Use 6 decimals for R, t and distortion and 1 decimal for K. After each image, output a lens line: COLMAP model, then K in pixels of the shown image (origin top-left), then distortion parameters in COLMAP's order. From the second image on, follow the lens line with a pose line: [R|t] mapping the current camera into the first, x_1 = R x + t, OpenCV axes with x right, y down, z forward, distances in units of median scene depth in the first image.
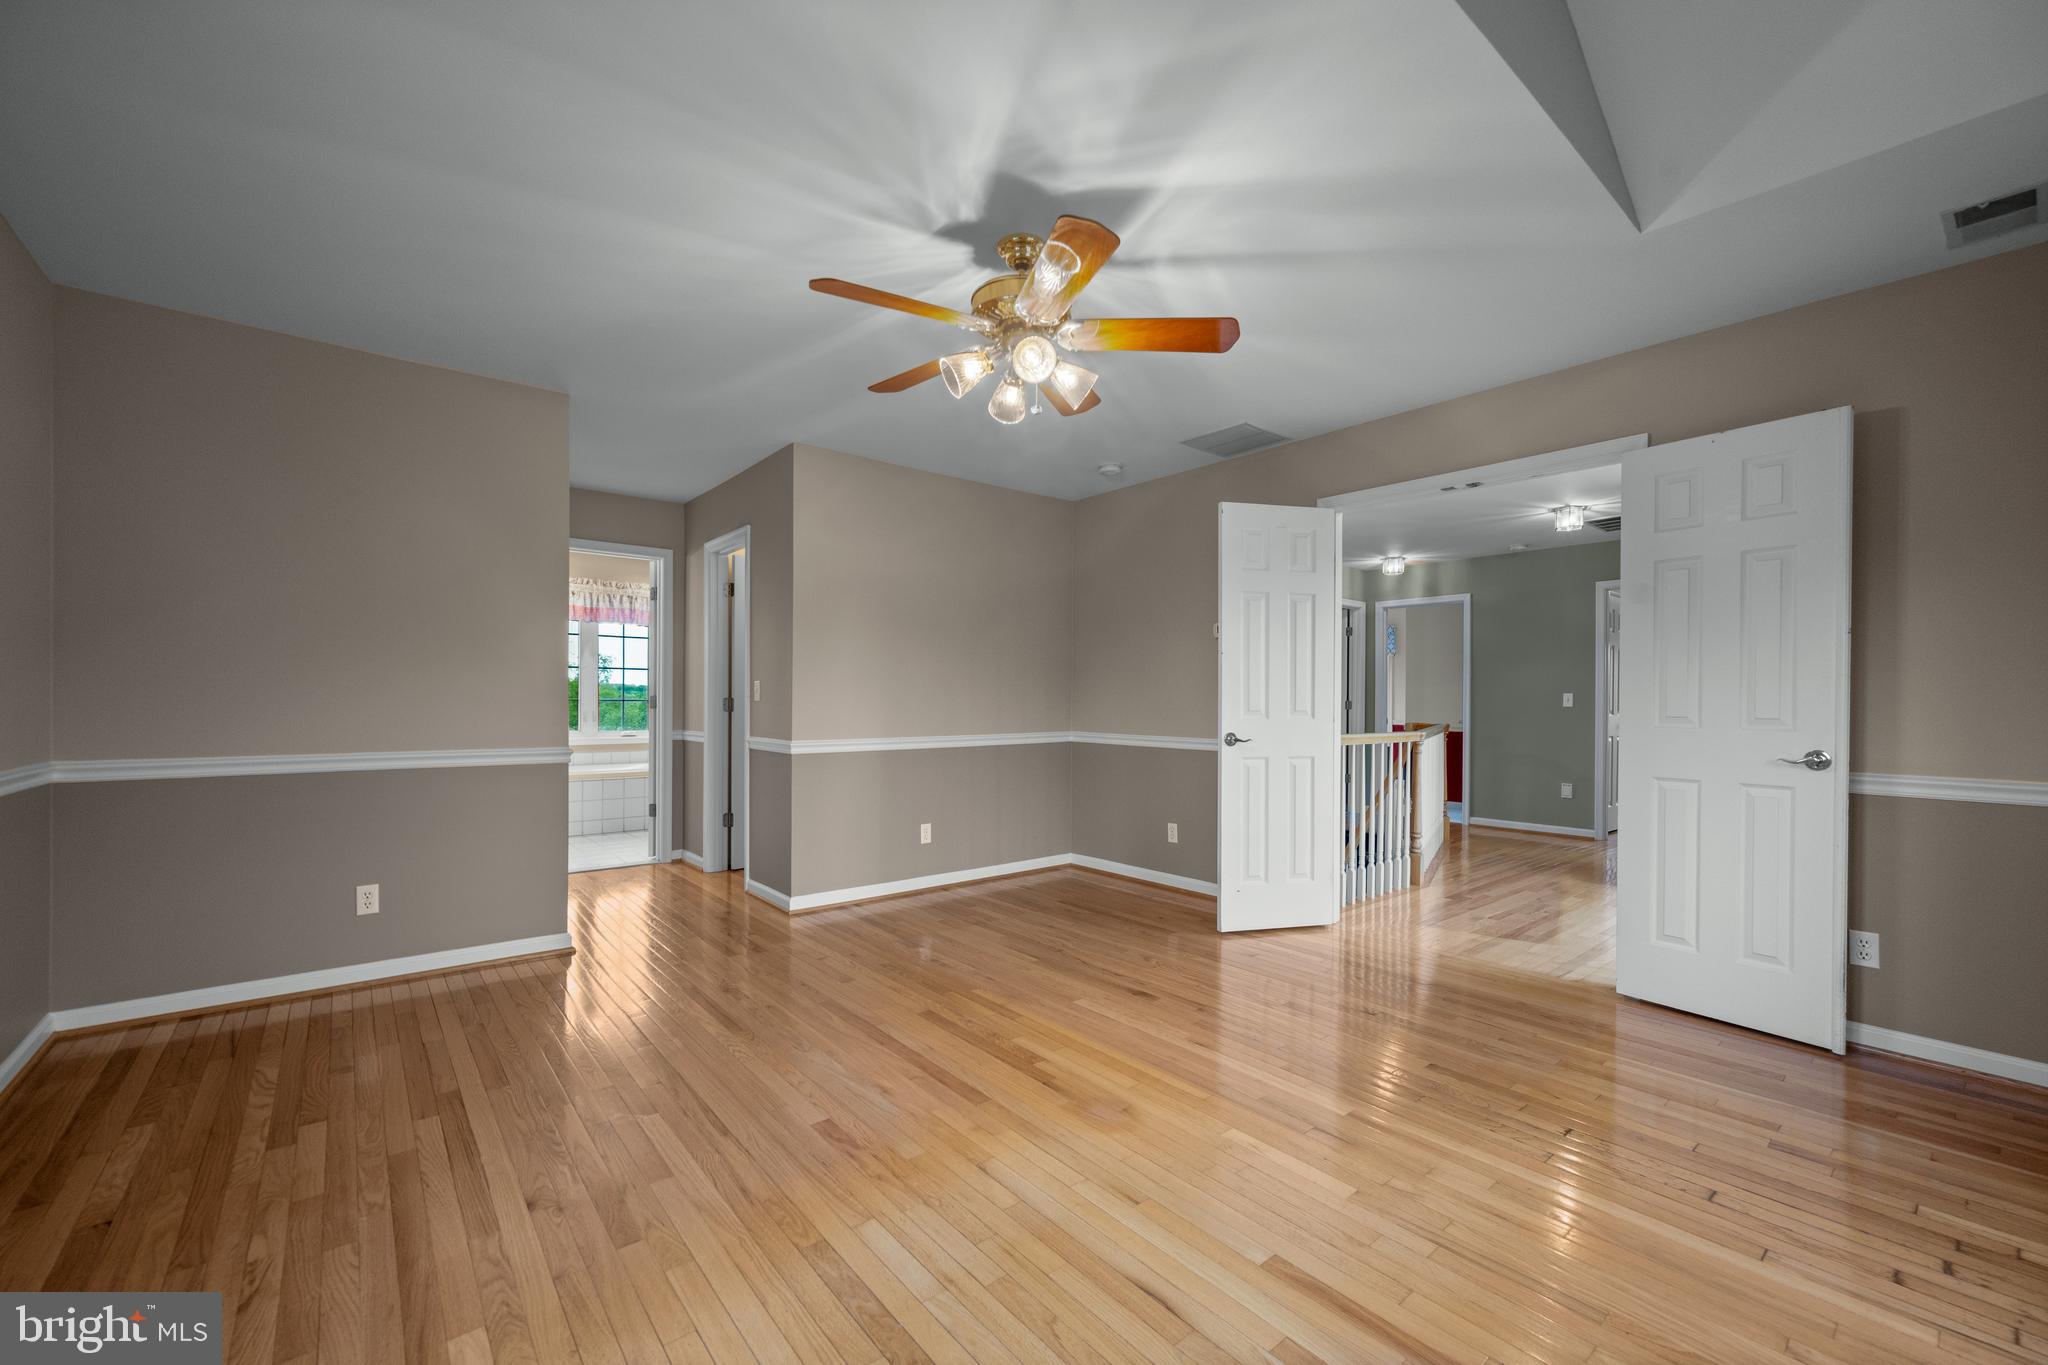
lens RADIAL K [[823.9, 0, 1012.8], [0, 823.9, 691.5], [0, 0, 1]] dist [-0.000004, 0.000198]
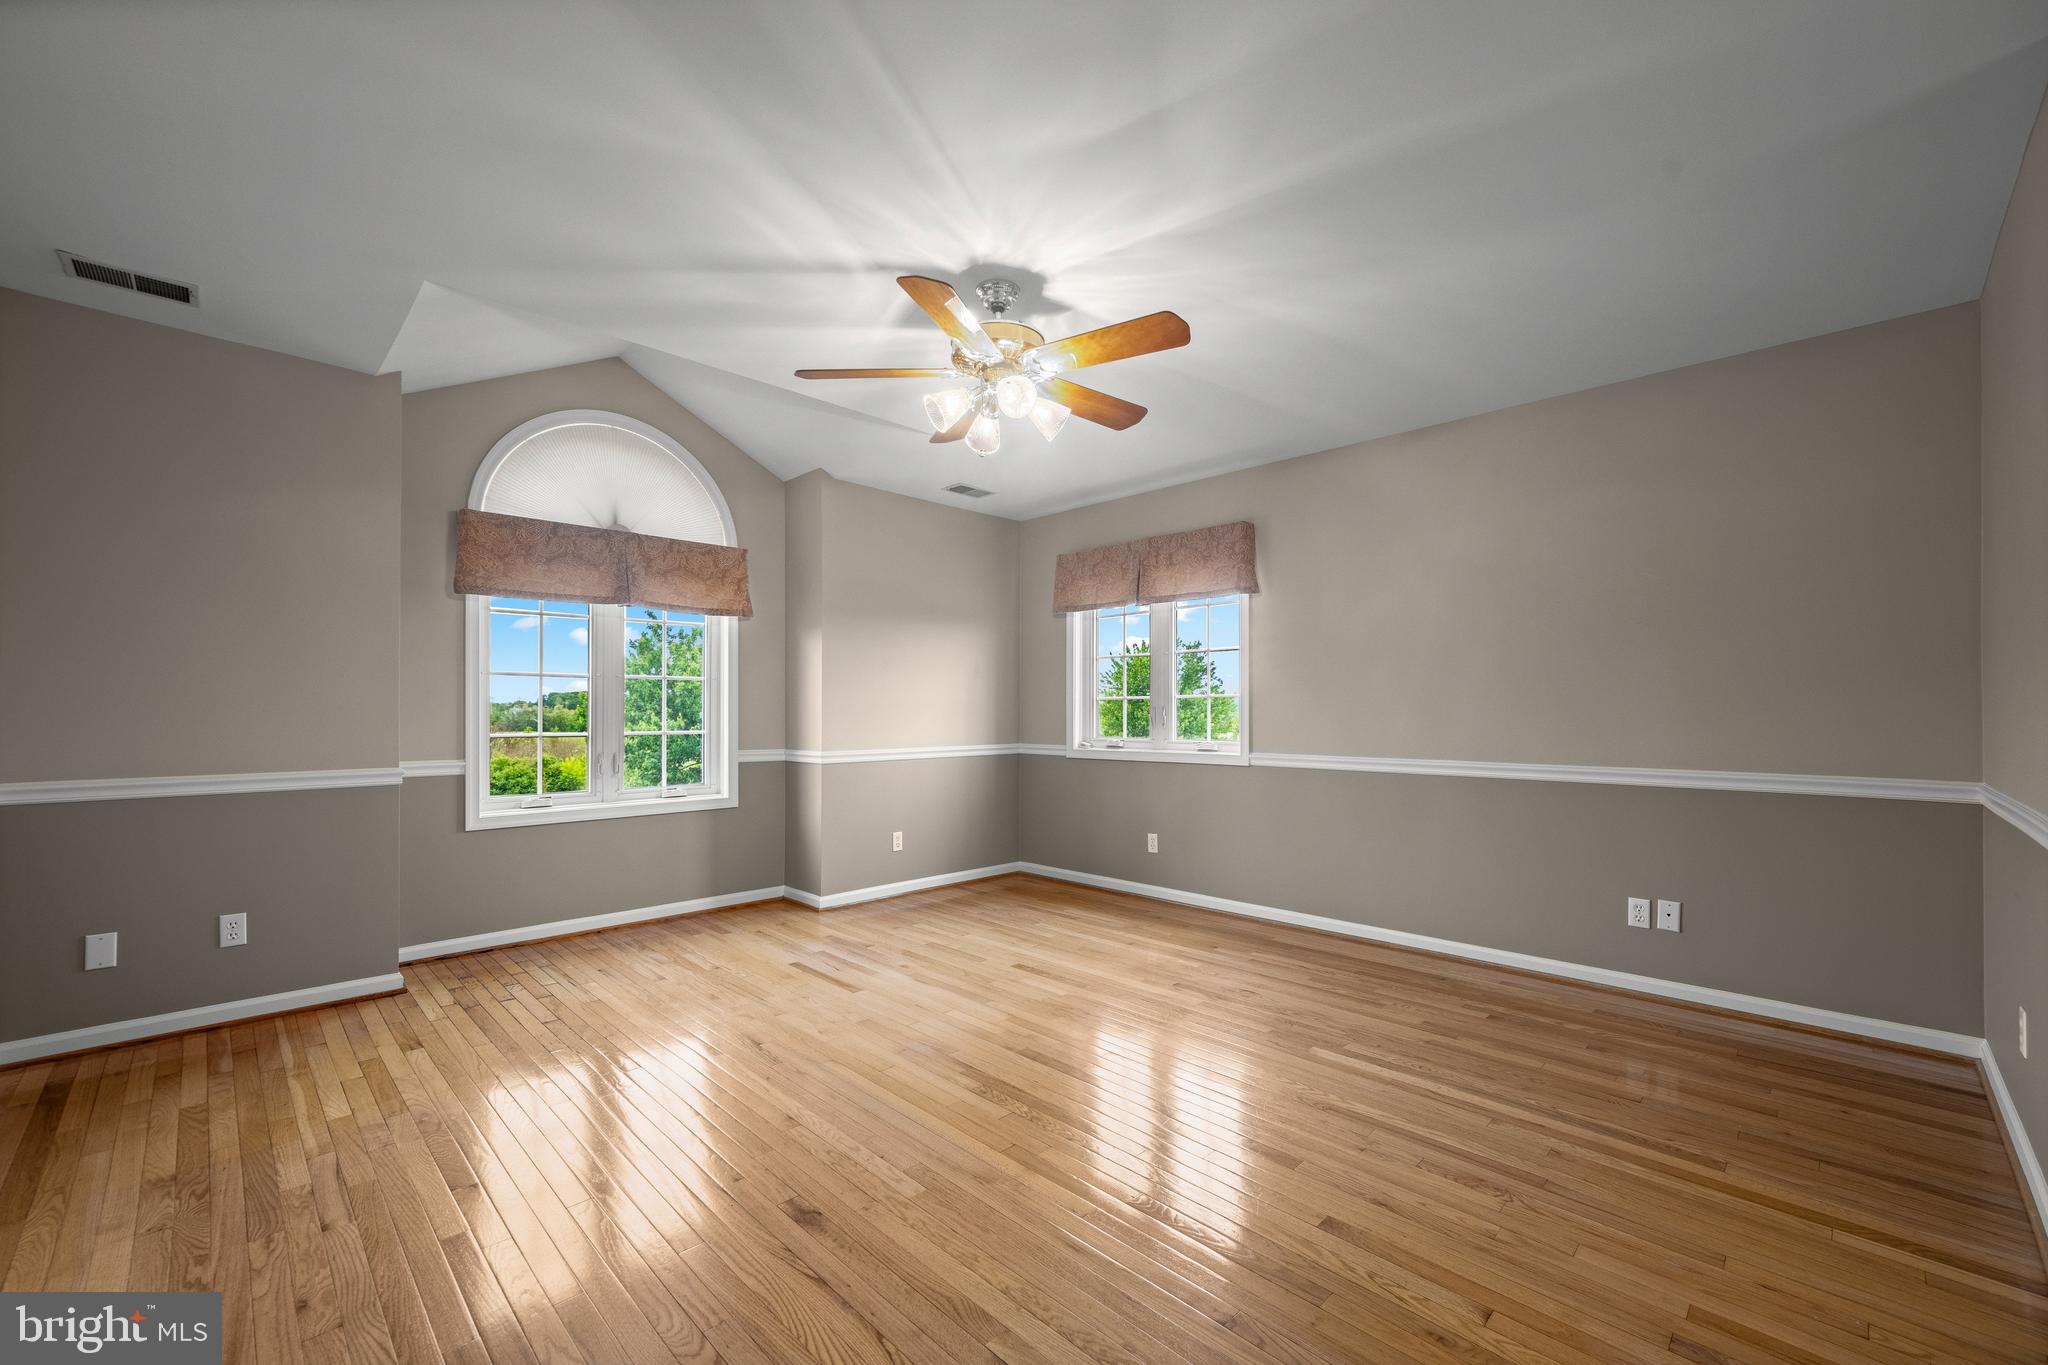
lens RADIAL K [[823.9, 0, 1012.8], [0, 823.9, 691.5], [0, 0, 1]] dist [-0.000004, 0.000198]
pose [[-0.995651, -0.009145, -0.092717, 0.086085], [-0.006302, 0.999502, -0.030905, 0.014259], [0.092953, -0.030186, -0.995213, 2.064166]]
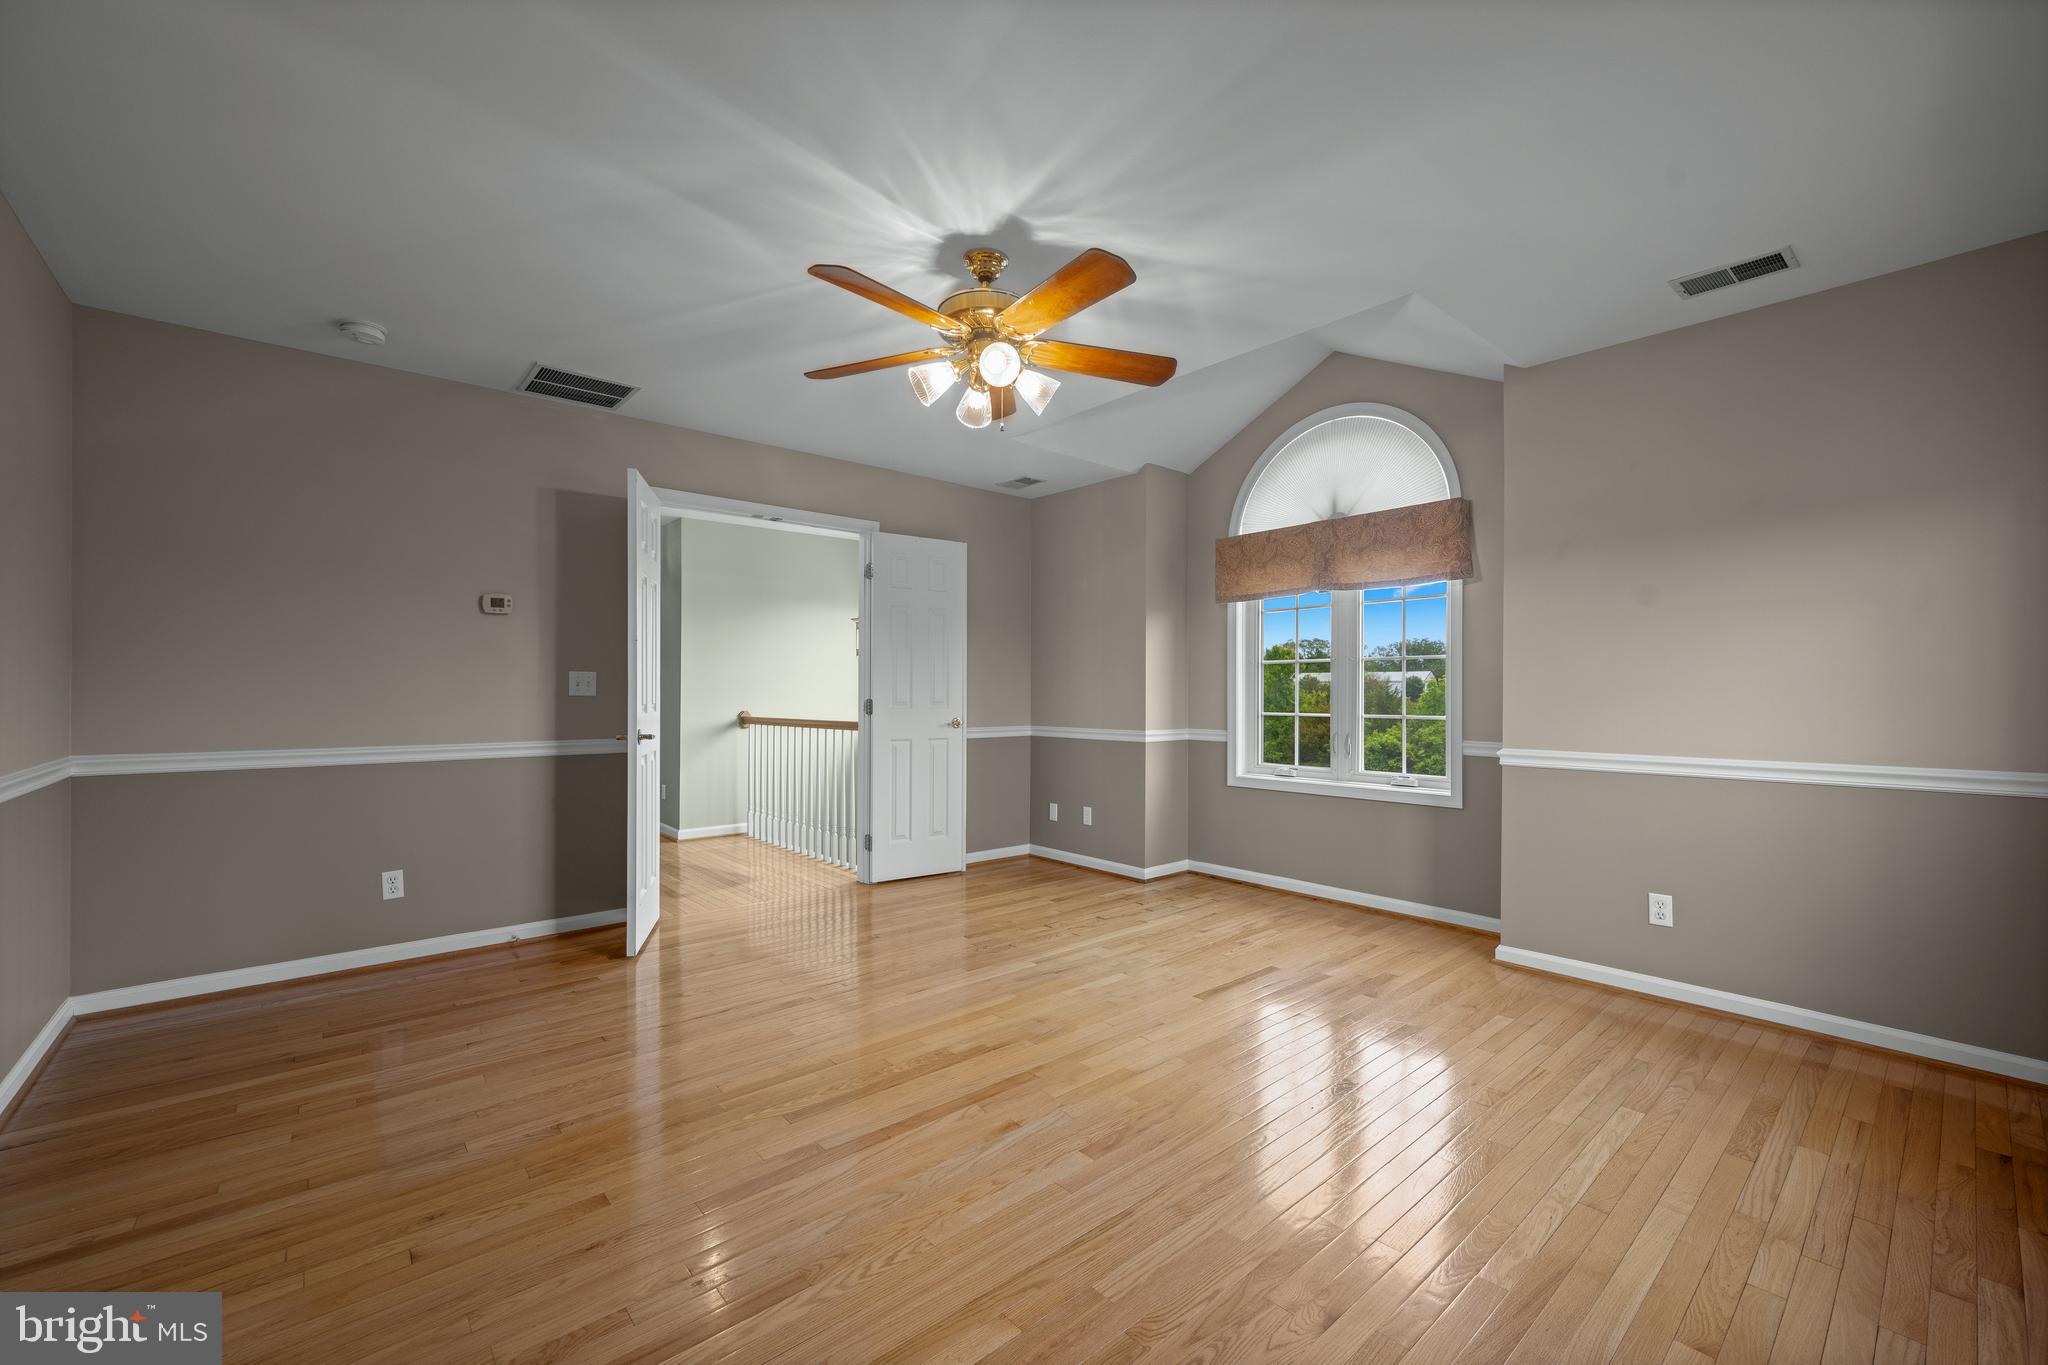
lens RADIAL K [[819.2, 0, 1019.9], [0, 819.2, 675.8], [0, 0, 1]] dist [0.000914, 0.000126]
pose [[-0.026798, 0.015865, 0.999515, -1.026542], [-0.008925, 0.999830, -0.016109, 0.003782], [-0.999601, -0.009353, -0.026652, 0.983882]]
